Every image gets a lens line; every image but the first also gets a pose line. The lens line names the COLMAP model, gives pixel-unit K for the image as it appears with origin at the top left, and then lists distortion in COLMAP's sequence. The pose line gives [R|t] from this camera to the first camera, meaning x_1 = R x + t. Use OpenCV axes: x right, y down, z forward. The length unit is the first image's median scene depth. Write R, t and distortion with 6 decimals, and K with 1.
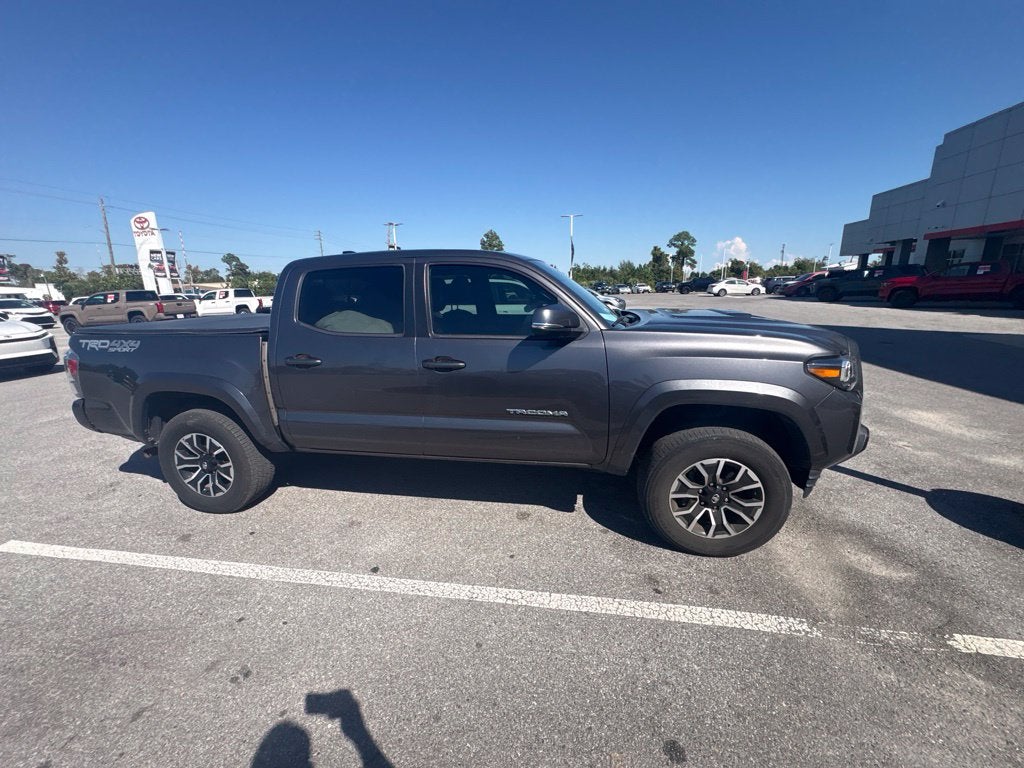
lens RADIAL K [[403.0, 0, 512.0], [0, 403.0, 384.0], [0, 0, 1]] dist [0.000477, -0.000051]
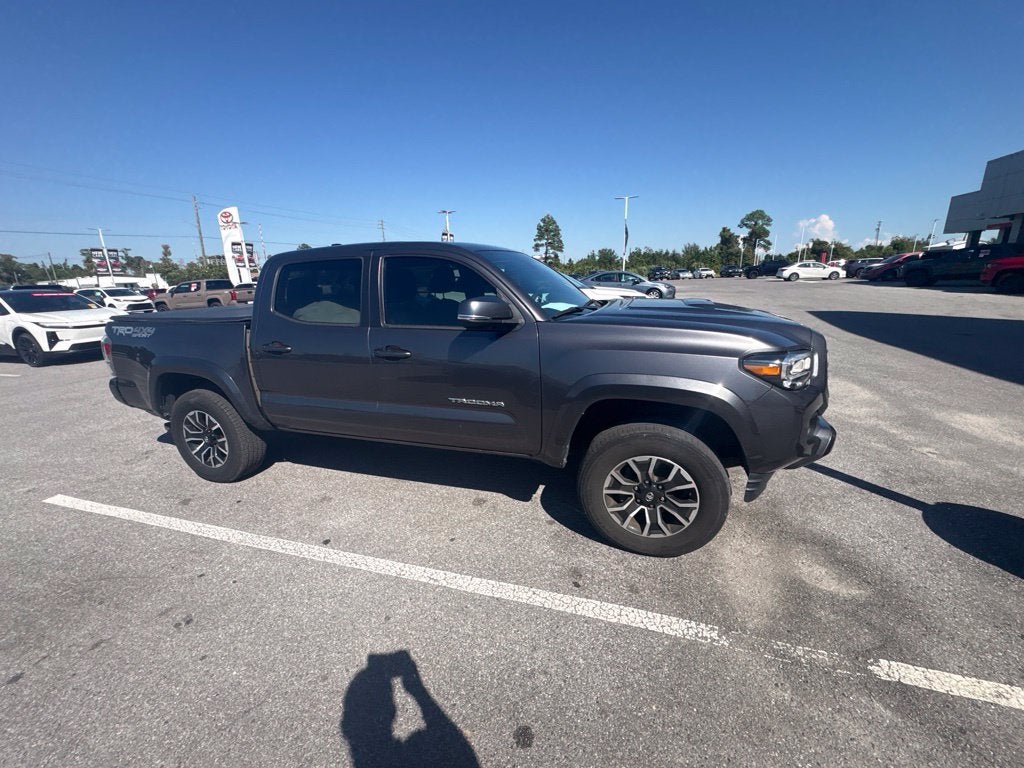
lens RADIAL K [[402.6, 0, 513.5], [0, 402.6, 384.3], [0, 0, 1]] dist [-0.000137, 0.000301]
pose [[0.991016, 0.026591, -0.131076, 0.238841], [-0.022154, 0.999135, 0.035195, -0.010732], [0.131899, -0.031975, 0.990747, 0.003468]]
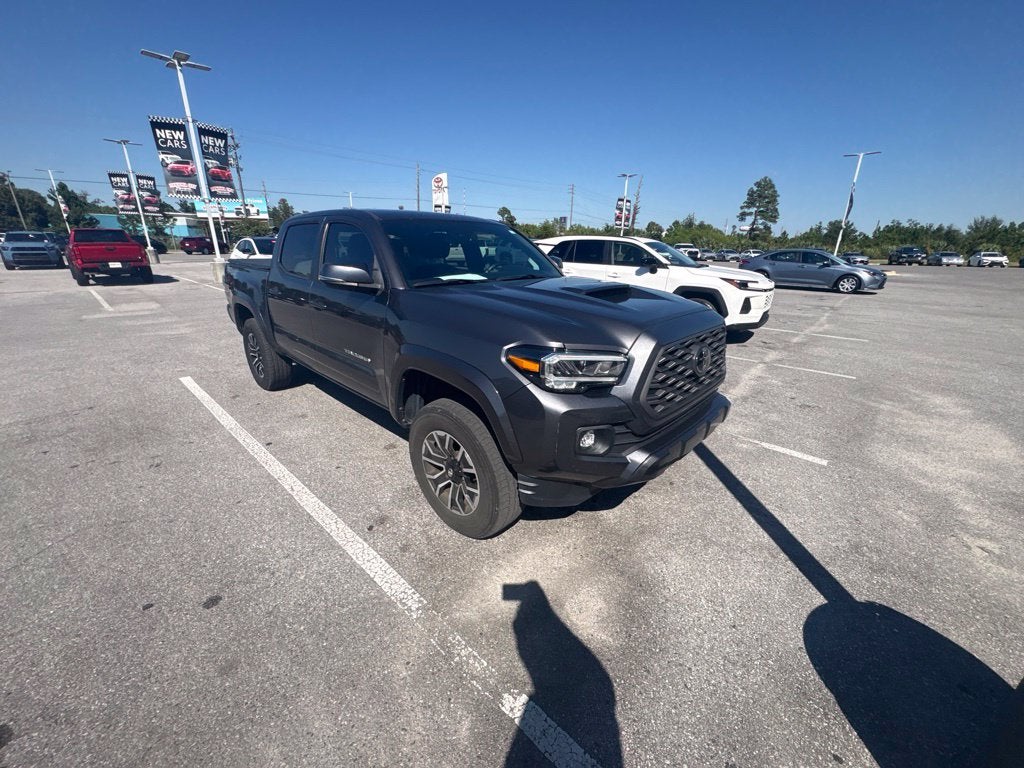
lens RADIAL K [[402.6, 0, 513.5], [0, 402.6, 384.3], [0, 0, 1]] dist [-0.000137, 0.000301]
pose [[0.841046, 0.215635, -0.496127, 0.859560], [-0.163680, 0.975569, 0.146543, -0.077012], [0.515606, -0.042043, 0.855794, 0.195009]]
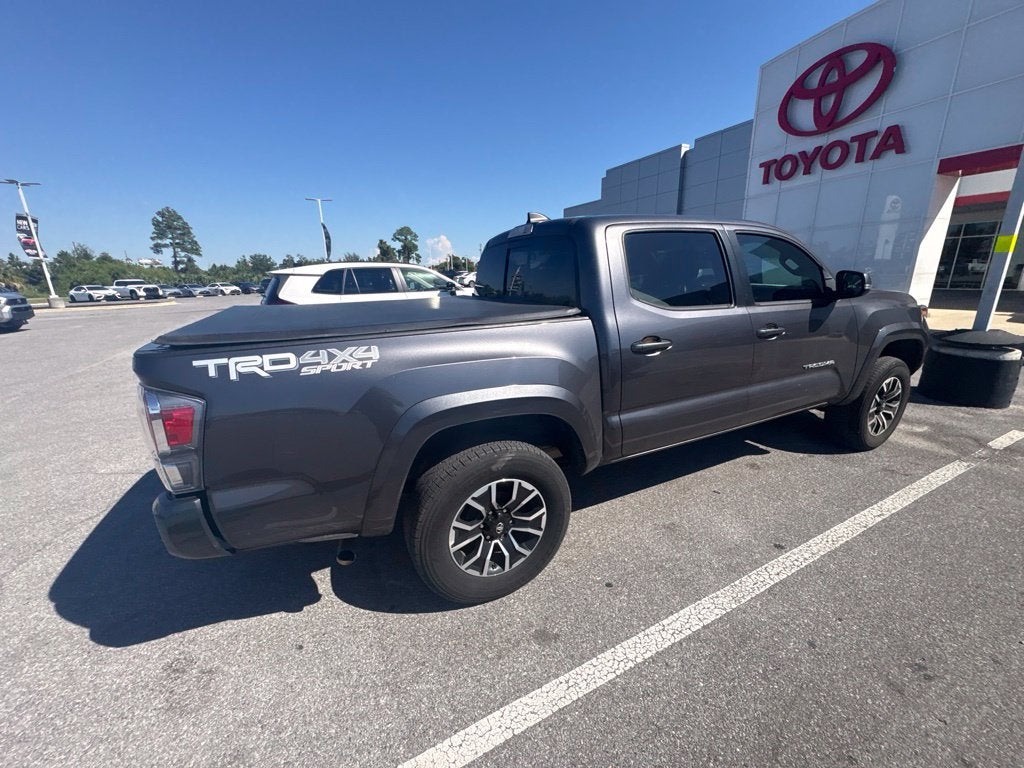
lens RADIAL K [[403.0, 0, 512.0], [0, 403.0, 384.0], [0, 0, 1]] dist [0.000477, -0.000051]
pose [[0.803458, -0.154616, 0.574935, -1.111679], [0.146024, 0.987370, 0.061467, -0.064501], [-0.577177, 0.034569, 0.815887, 0.465823]]
